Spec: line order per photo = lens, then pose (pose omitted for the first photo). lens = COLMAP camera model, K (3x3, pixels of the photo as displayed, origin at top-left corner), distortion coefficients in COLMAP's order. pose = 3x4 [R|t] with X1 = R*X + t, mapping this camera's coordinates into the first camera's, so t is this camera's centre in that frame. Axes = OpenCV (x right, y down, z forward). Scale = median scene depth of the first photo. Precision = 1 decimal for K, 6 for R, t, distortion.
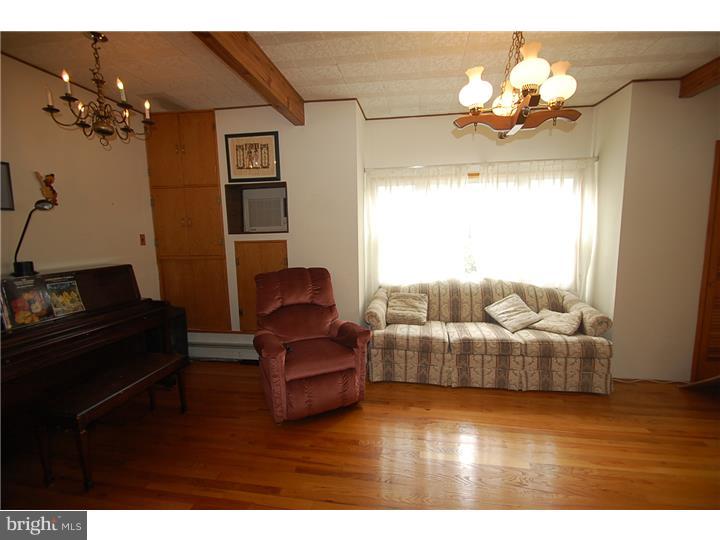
lens RADIAL K [[333.2, 0, 360.0], [0, 333.2, 270.0], [0, 0, 1]] dist [0.000717, -0.000053]
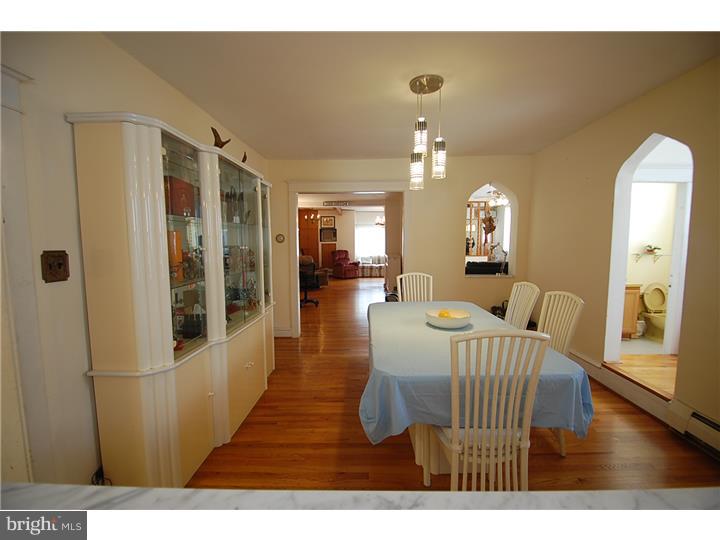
lens RADIAL K [[333.2, 0, 360.0], [0, 333.2, 270.0], [0, 0, 1]] dist [0.000717, -0.000053]
pose [[0.990500, -0.007413, 0.137314, -0.492504], [0.012079, 0.999376, -0.033181, 0.360909], [-0.136983, 0.034524, 0.989972, -2.949318]]
